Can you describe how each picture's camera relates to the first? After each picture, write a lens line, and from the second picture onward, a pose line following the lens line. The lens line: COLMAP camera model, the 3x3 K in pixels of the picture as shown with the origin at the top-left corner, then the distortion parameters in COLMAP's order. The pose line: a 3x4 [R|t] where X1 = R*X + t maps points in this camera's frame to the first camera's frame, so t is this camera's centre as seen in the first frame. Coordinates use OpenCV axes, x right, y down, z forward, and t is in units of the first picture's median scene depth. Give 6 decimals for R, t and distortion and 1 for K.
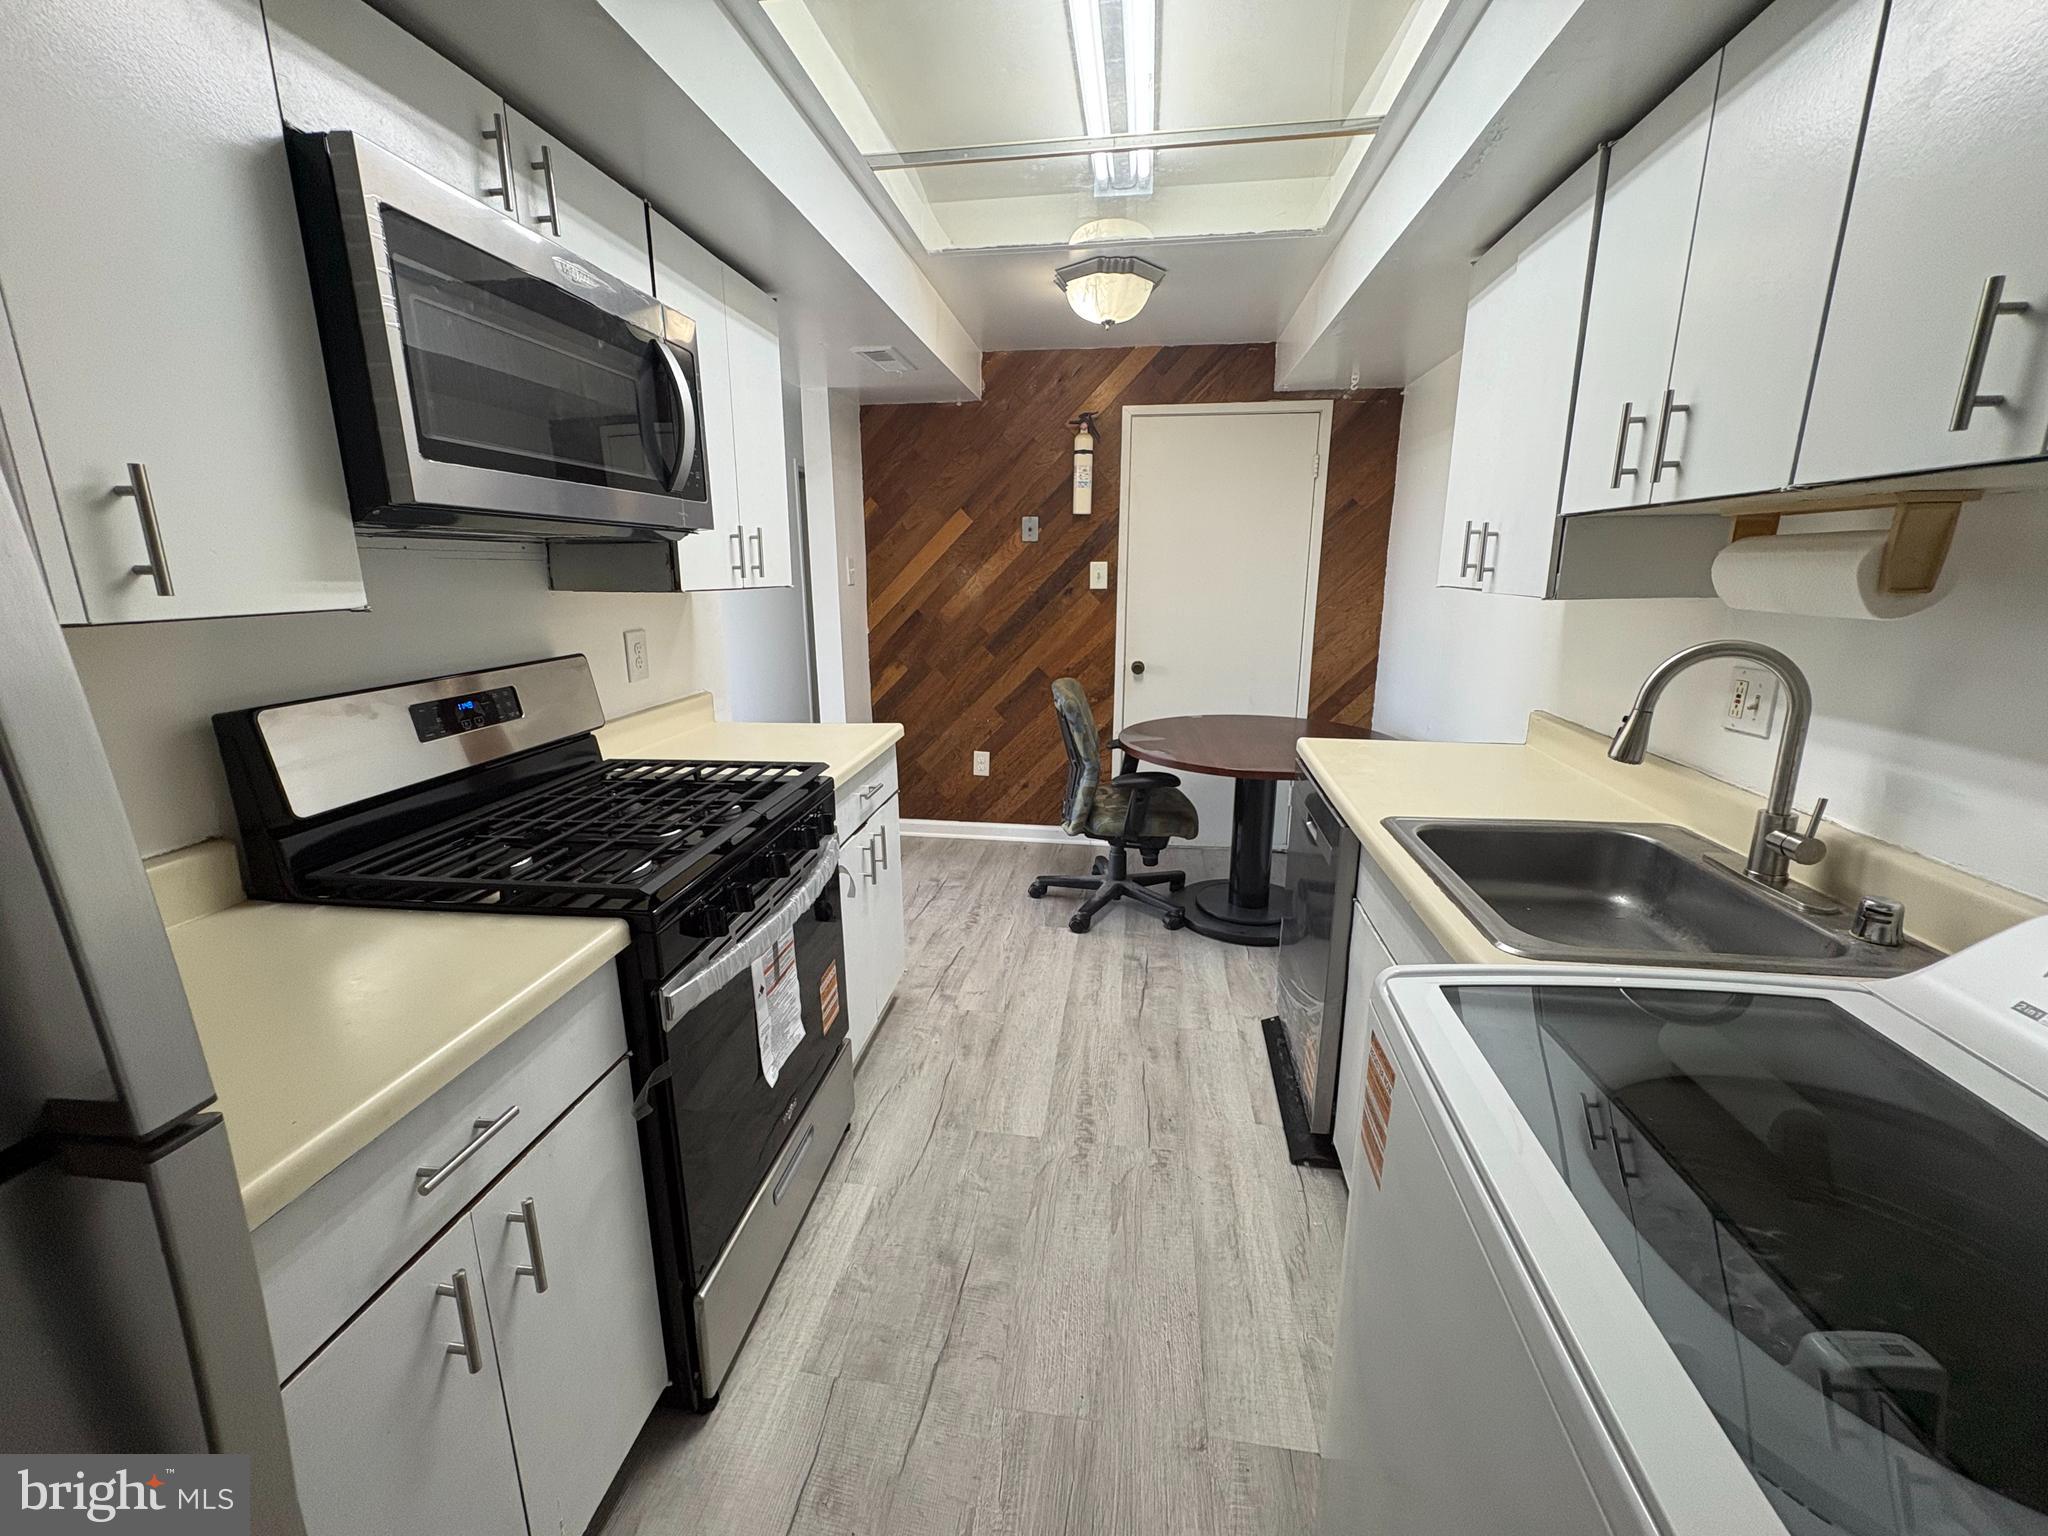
lens RADIAL K [[818.5, 0, 1027.9], [0, 818.5, 764.6], [0, 0, 1]] dist [0.001281, -0.000169]
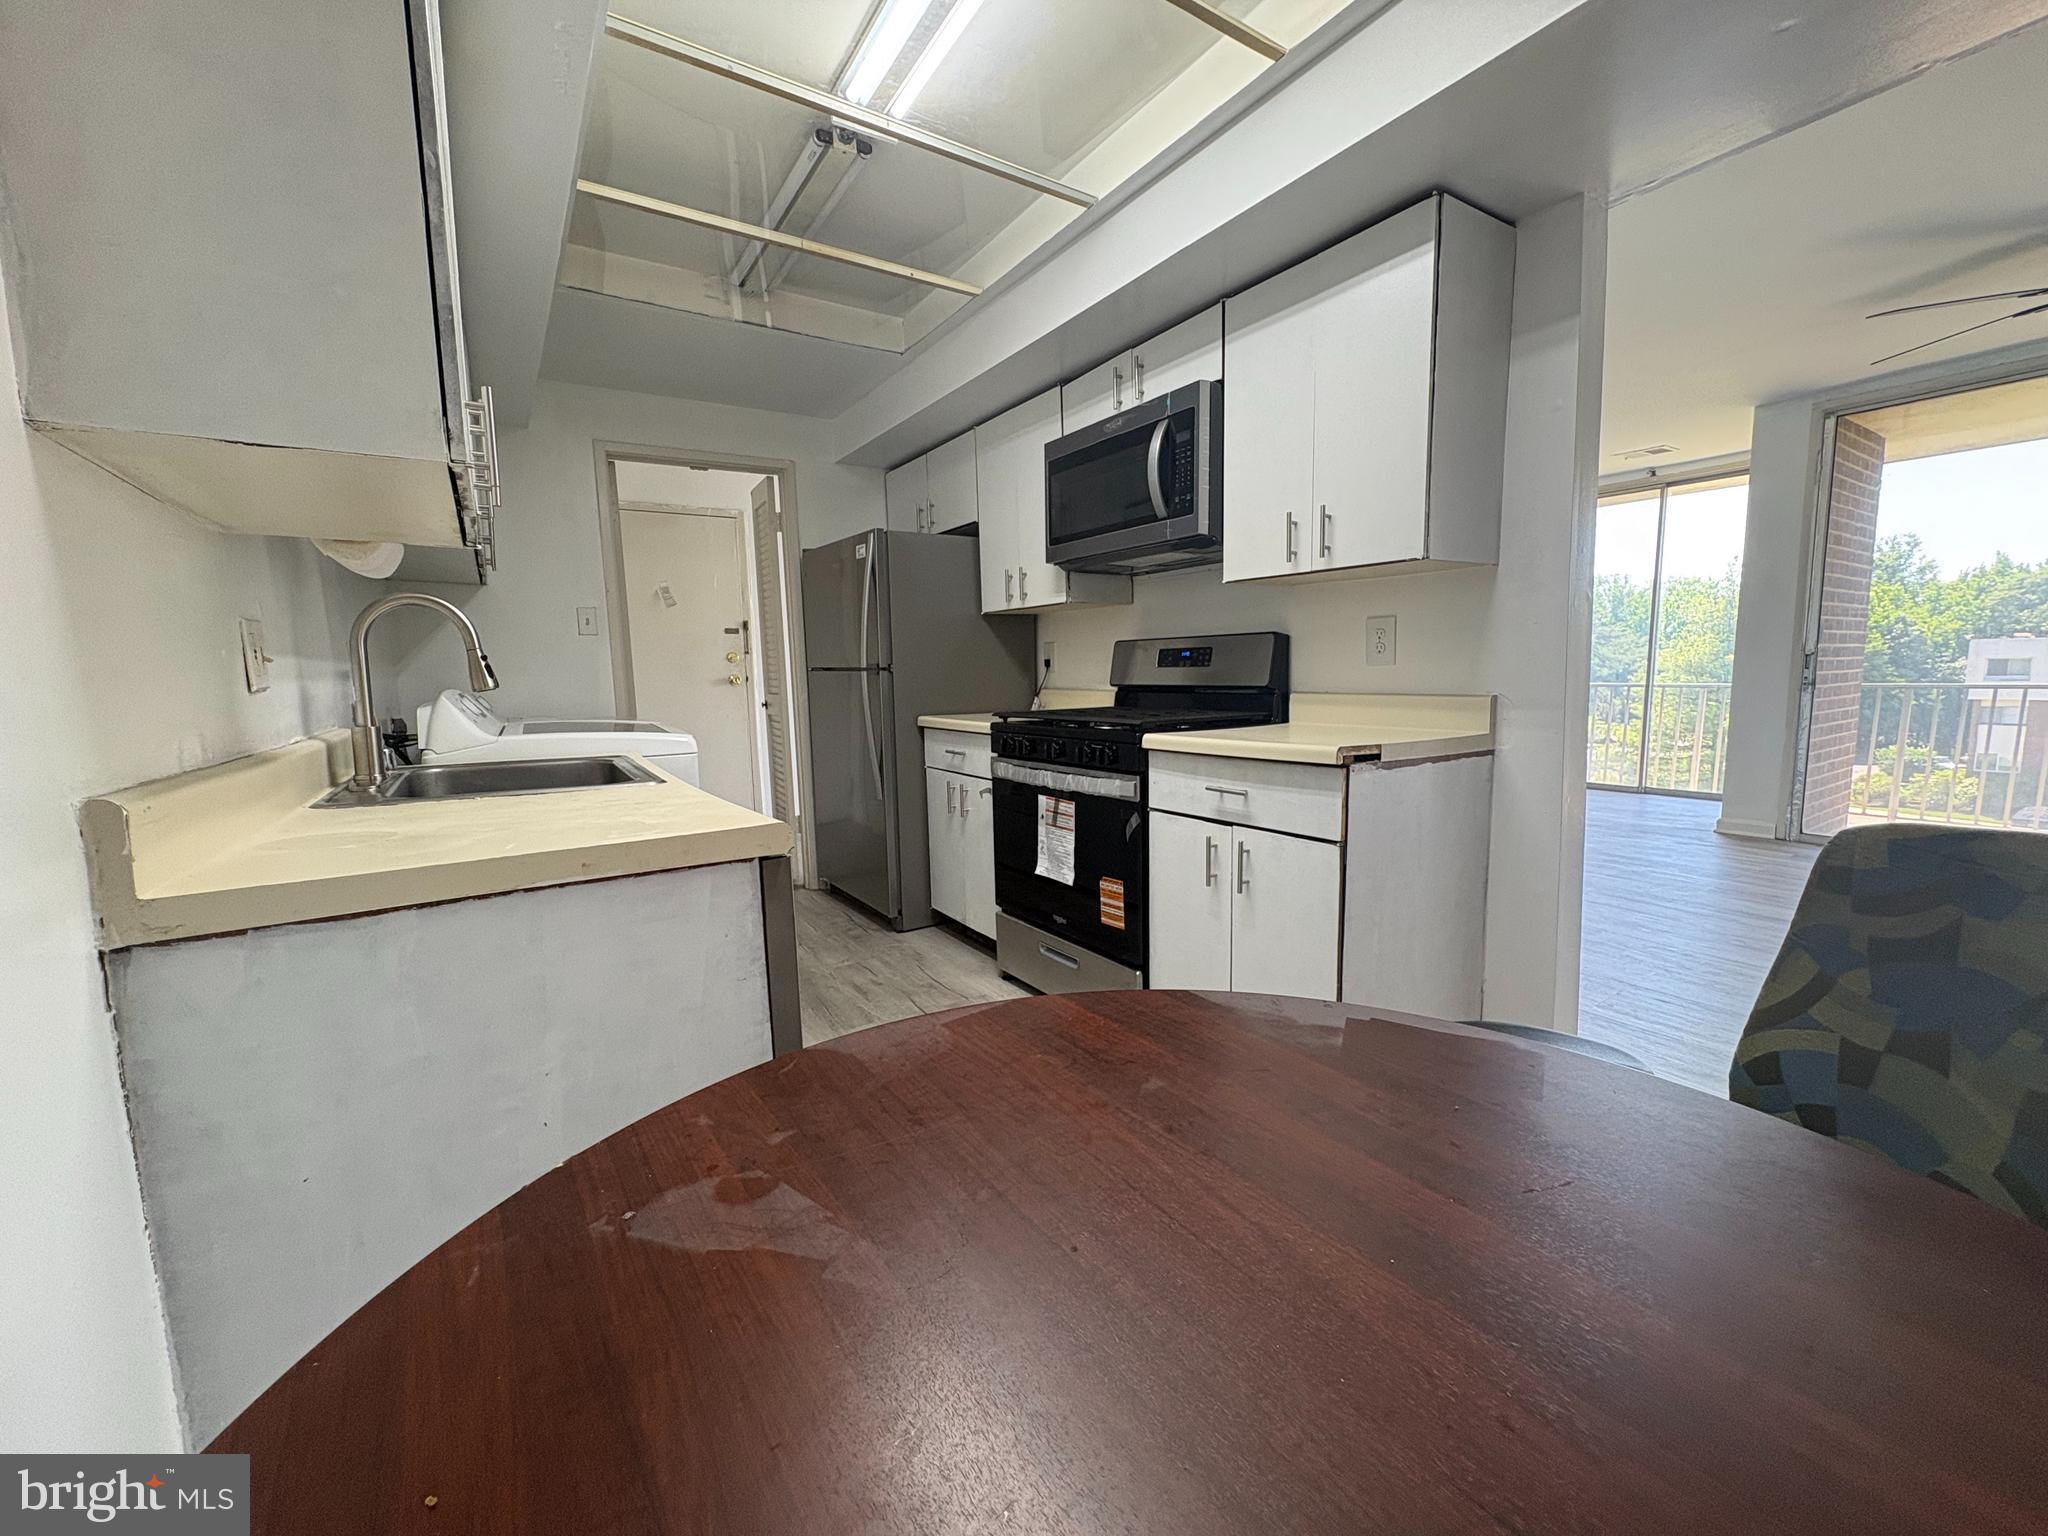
lens RADIAL K [[818.5, 0, 1019.2], [0, 818.5, 762.0], [0, 0, 1]] dist [0.001281, -0.000169]
pose [[-0.761322, 0.091632, -0.641866, 0.707433], [-0.129555, 0.948500, 0.289073, -0.283780], [0.635298, 0.303235, -0.710243, 1.876284]]
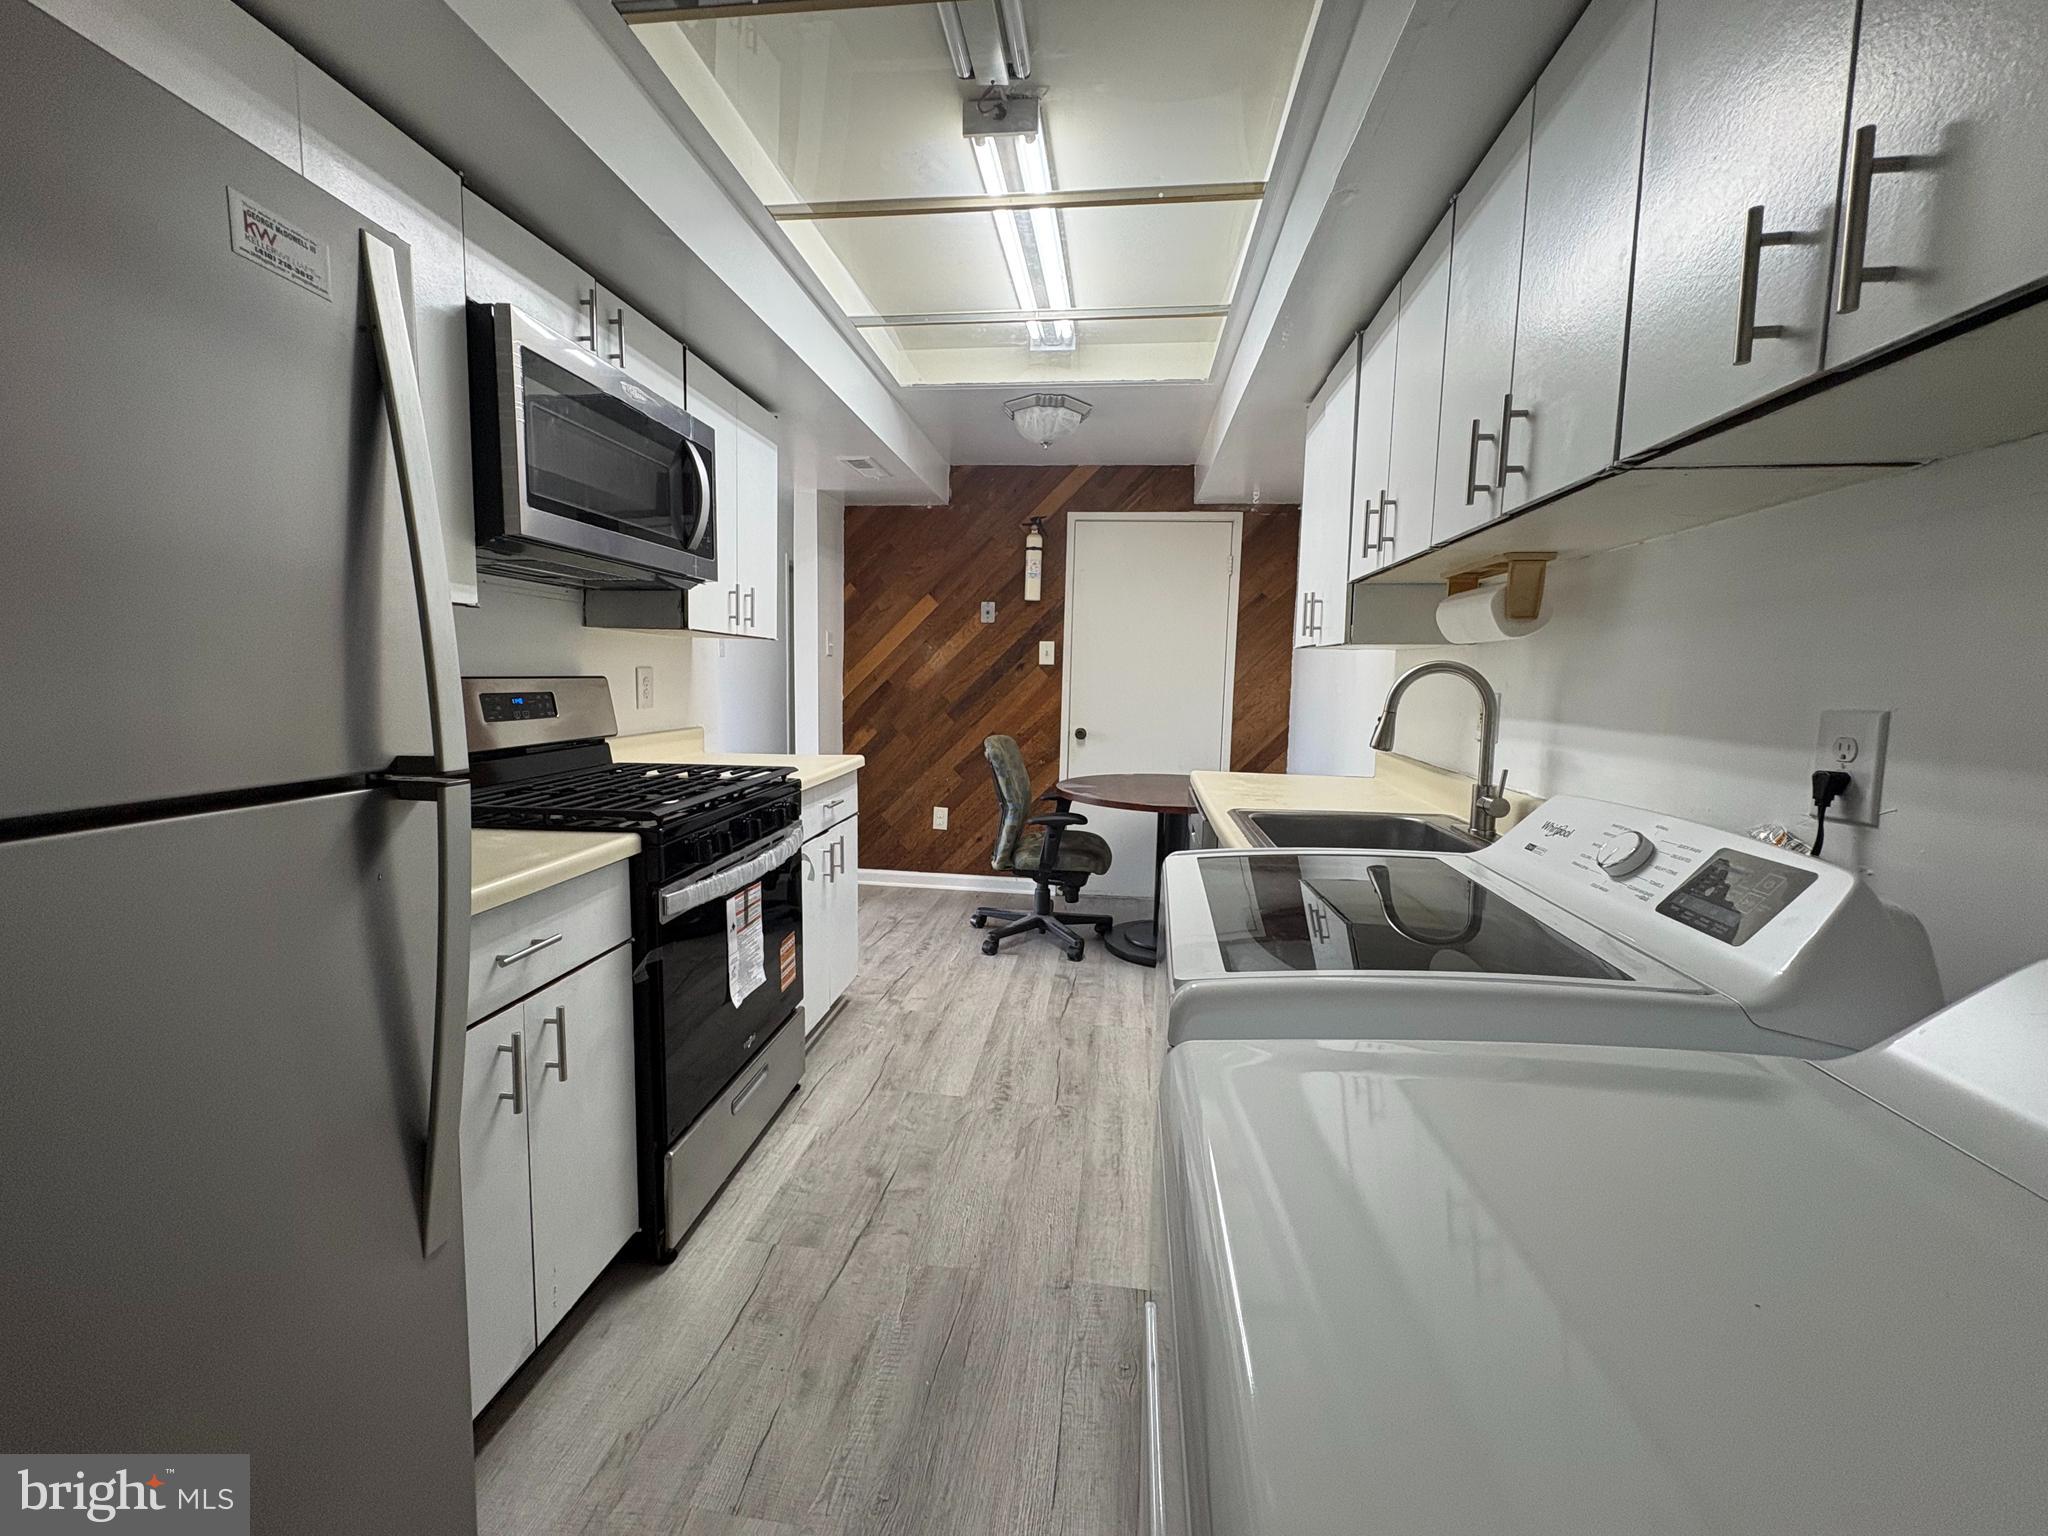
lens RADIAL K [[818.5, 0, 1029.0], [0, 818.5, 762.8], [0, 0, 1]] dist [0.001281, -0.000169]
pose [[0.999489, 0.021227, 0.023904, 0.082940], [-0.017949, 0.991372, -0.129843, 0.157511], [-0.026454, 0.129347, 0.991246, -0.258770]]
